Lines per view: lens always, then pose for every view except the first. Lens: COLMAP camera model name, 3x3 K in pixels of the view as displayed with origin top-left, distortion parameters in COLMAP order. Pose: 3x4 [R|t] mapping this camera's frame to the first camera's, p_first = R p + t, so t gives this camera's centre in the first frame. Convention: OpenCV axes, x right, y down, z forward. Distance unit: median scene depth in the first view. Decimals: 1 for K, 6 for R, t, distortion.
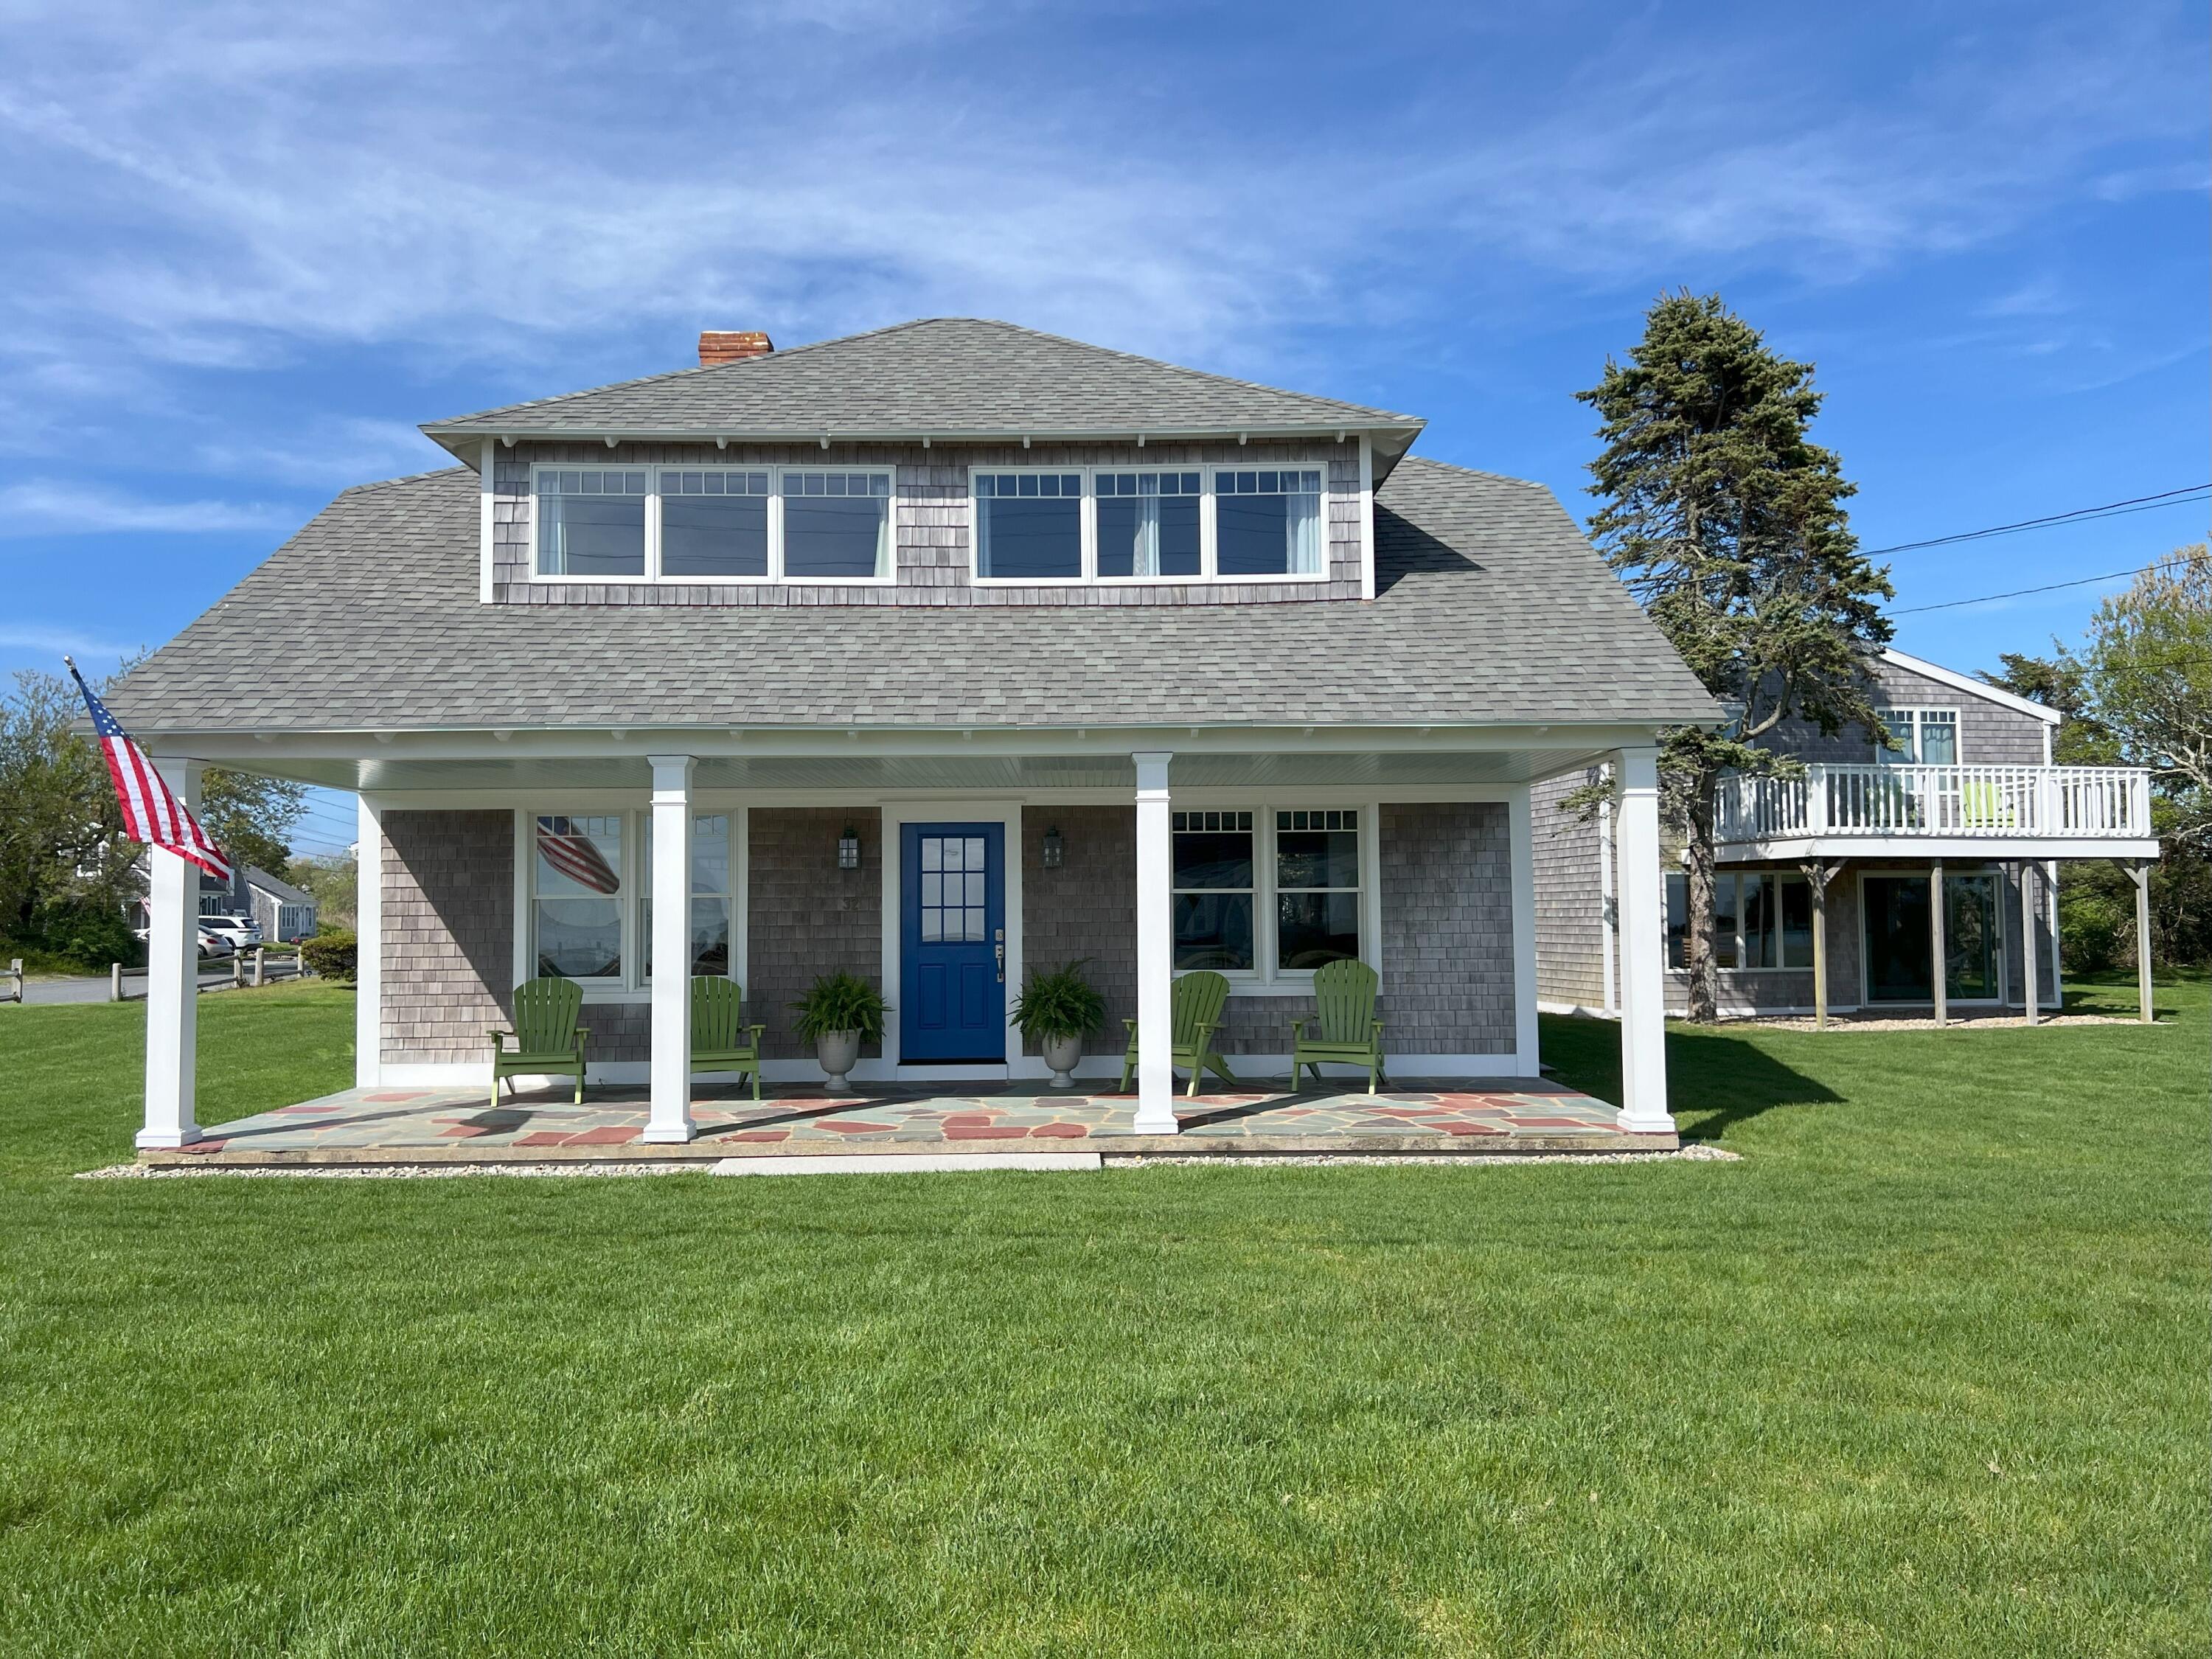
lens RADIAL K [[1701.2, 0, 1122.2], [0, 1701.2, 834.6], [0, 0, 1]] dist [0.052363, -0.042230]
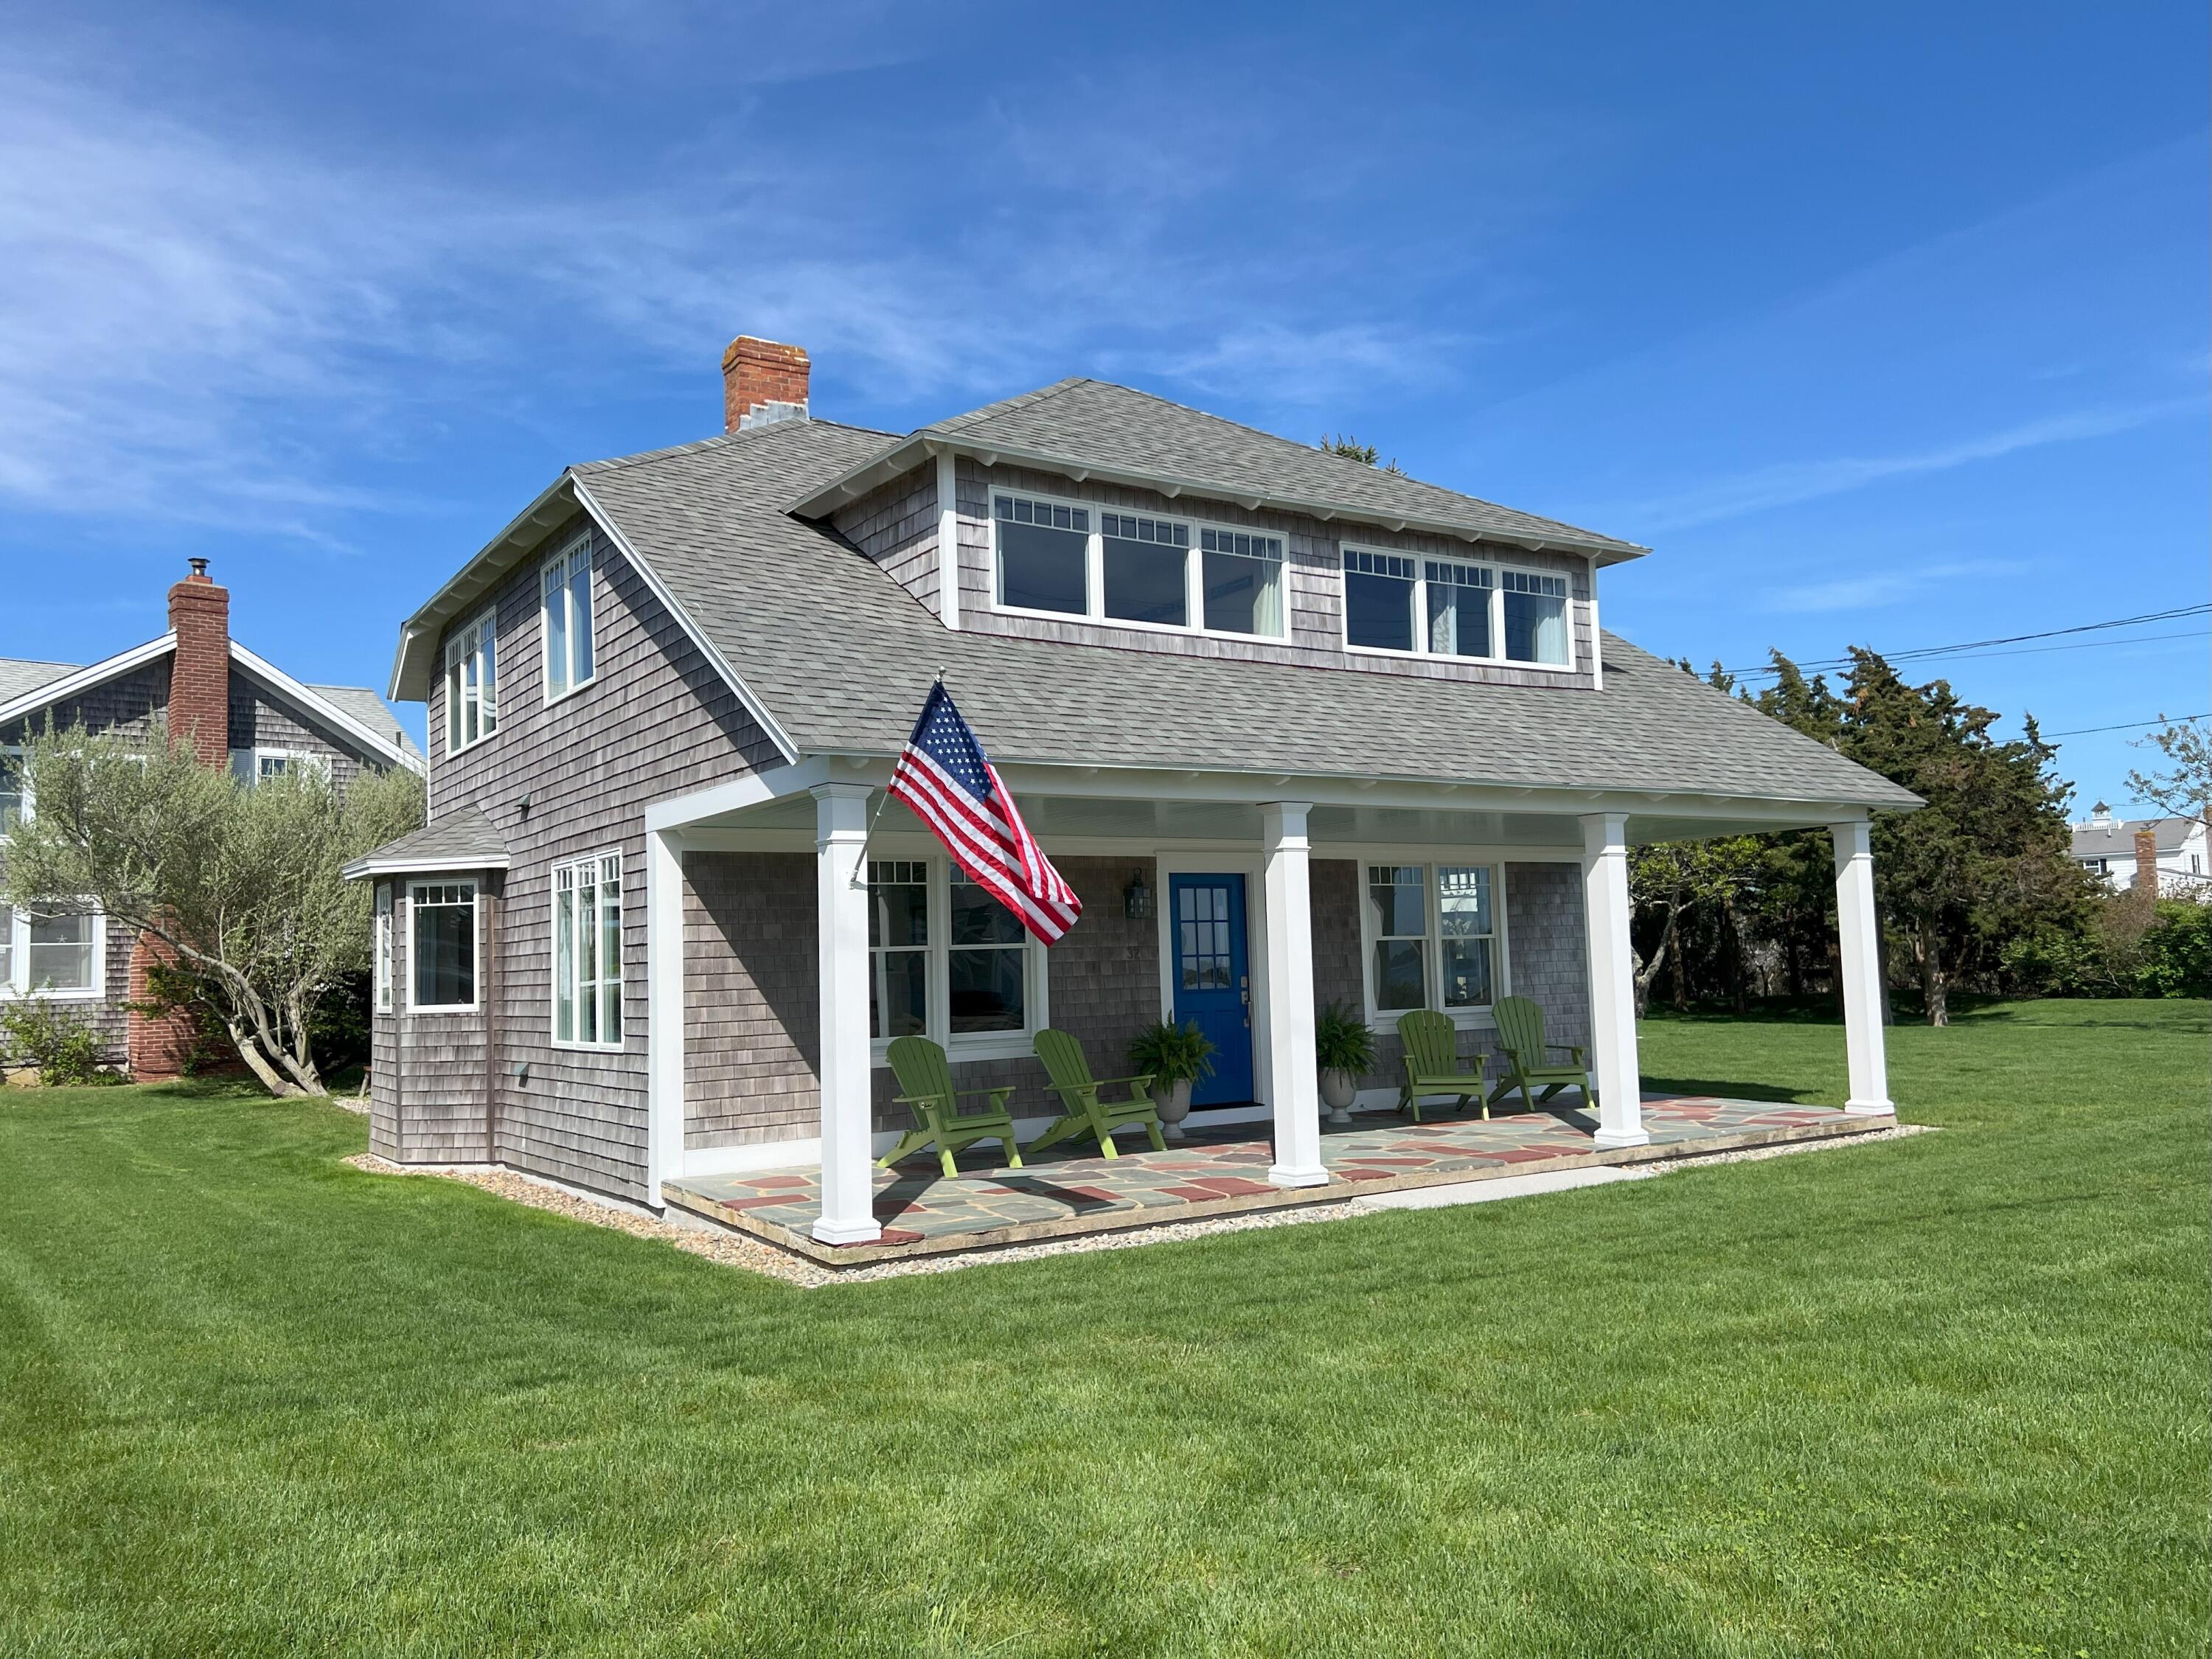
lens RADIAL K [[1701.2, 0, 1126.0], [0, 1701.2, 831.7], [0, 0, 1]] dist [0.052363, -0.042230]
pose [[0.836910, 0.025908, 0.546727, -0.733284], [-0.003328, 0.999101, -0.042251, 0.011735], [-0.547331, 0.033541, 0.836244, 0.171390]]
